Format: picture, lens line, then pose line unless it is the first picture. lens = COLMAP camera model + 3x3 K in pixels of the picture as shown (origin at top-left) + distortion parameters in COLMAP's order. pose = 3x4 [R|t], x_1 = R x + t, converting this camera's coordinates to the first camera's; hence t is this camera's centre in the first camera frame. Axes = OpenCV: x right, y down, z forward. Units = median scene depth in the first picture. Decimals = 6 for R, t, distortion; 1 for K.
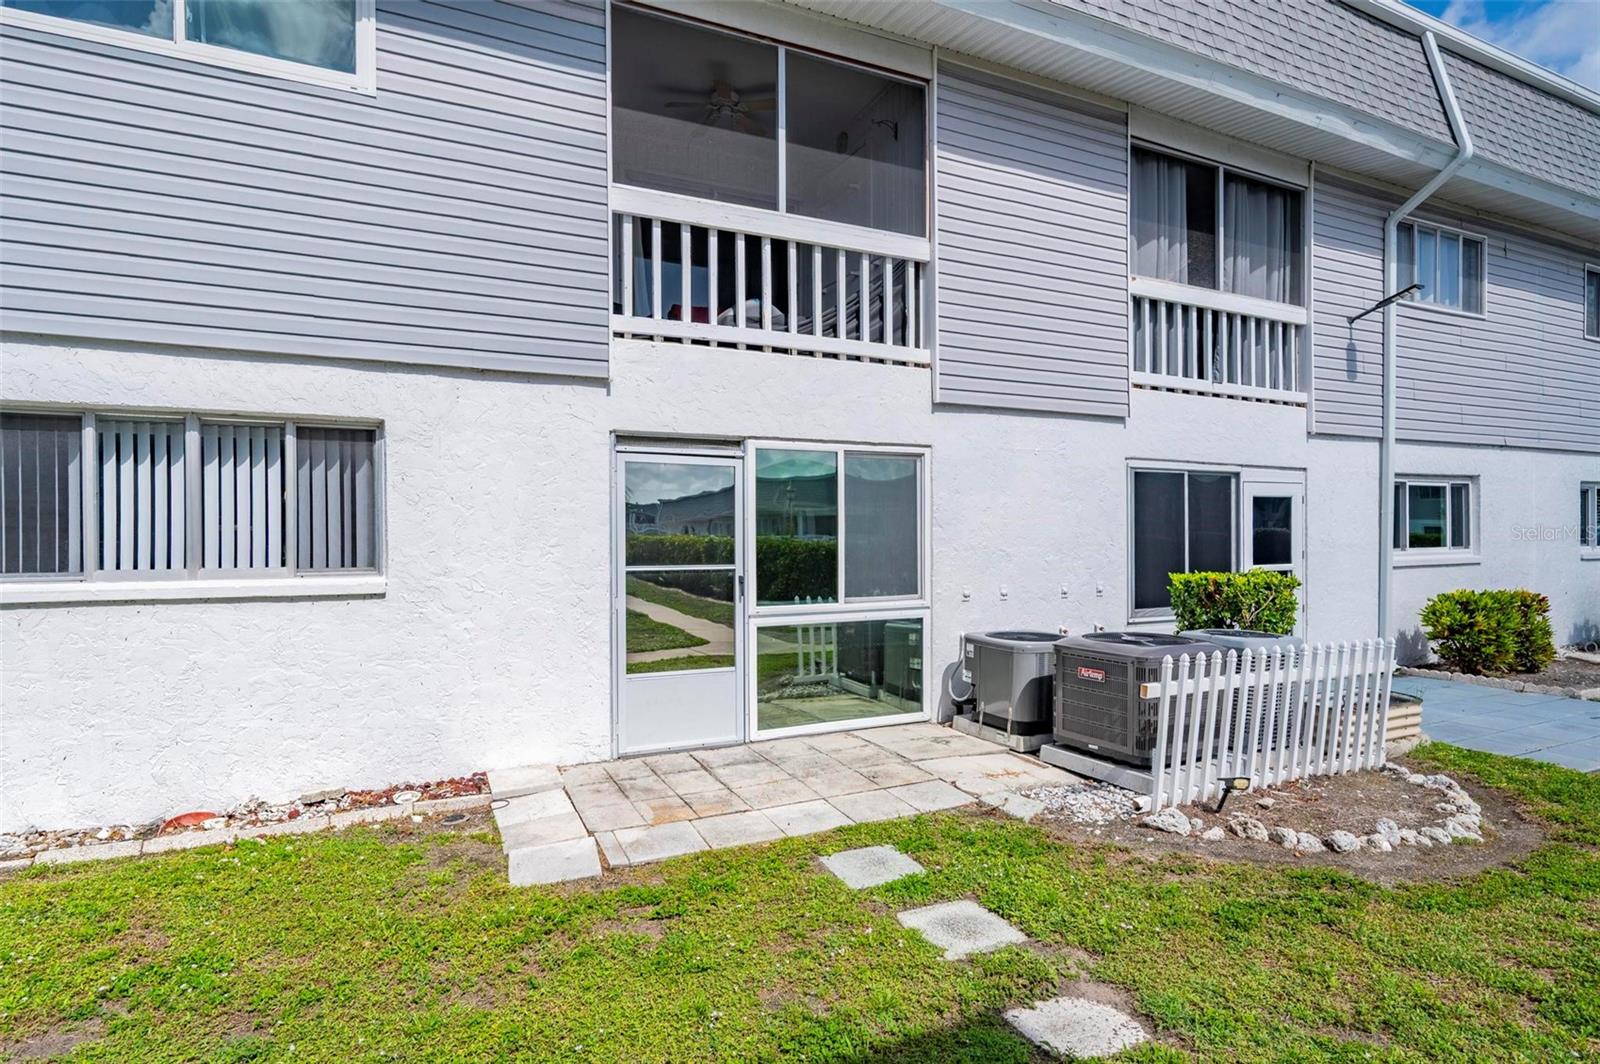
lens RADIAL K [[835.1, 0, 778.1], [0, 835.1, 537.5], [0, 0, 1]] dist [-0.001809, -0.000395]
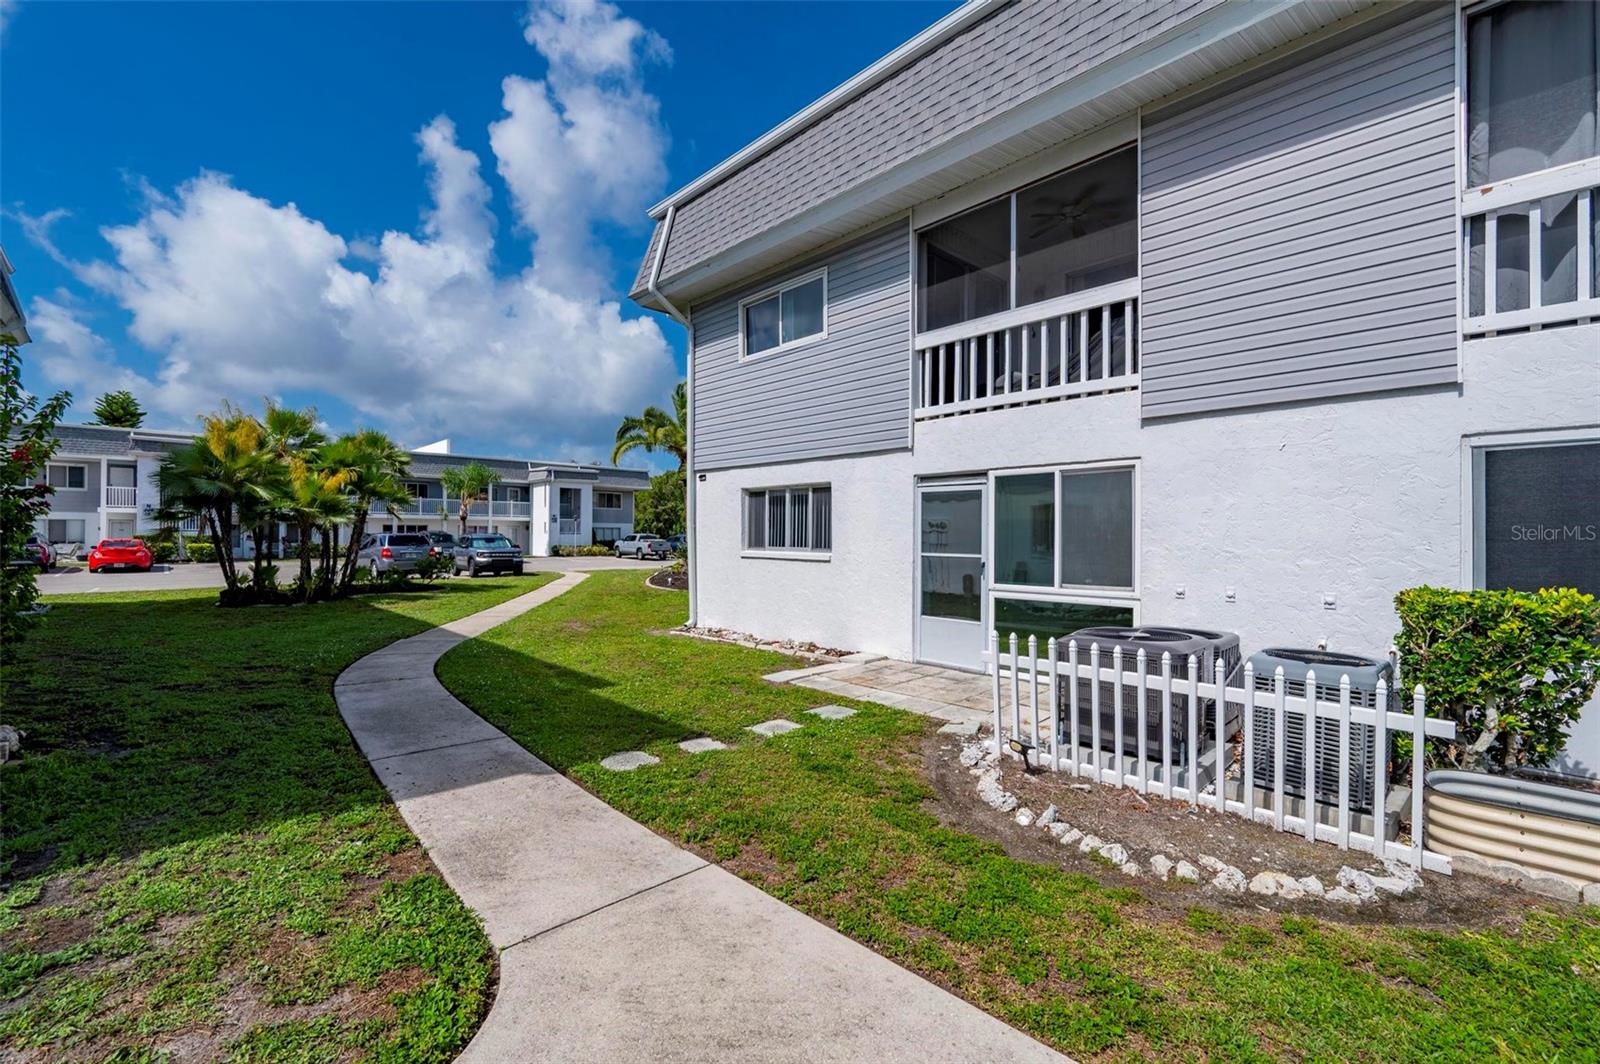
lens RADIAL K [[667.0, 0, 794.5], [0, 667.0, 528.6], [0, 0, 1]] dist [0.001589, -0.001255]
pose [[0.315390, -0.006078, -0.948943, 0.960793], [-0.009950, 0.999903, -0.009712, 0.000651], [0.948910, 0.012505, 0.315299, 0.288909]]
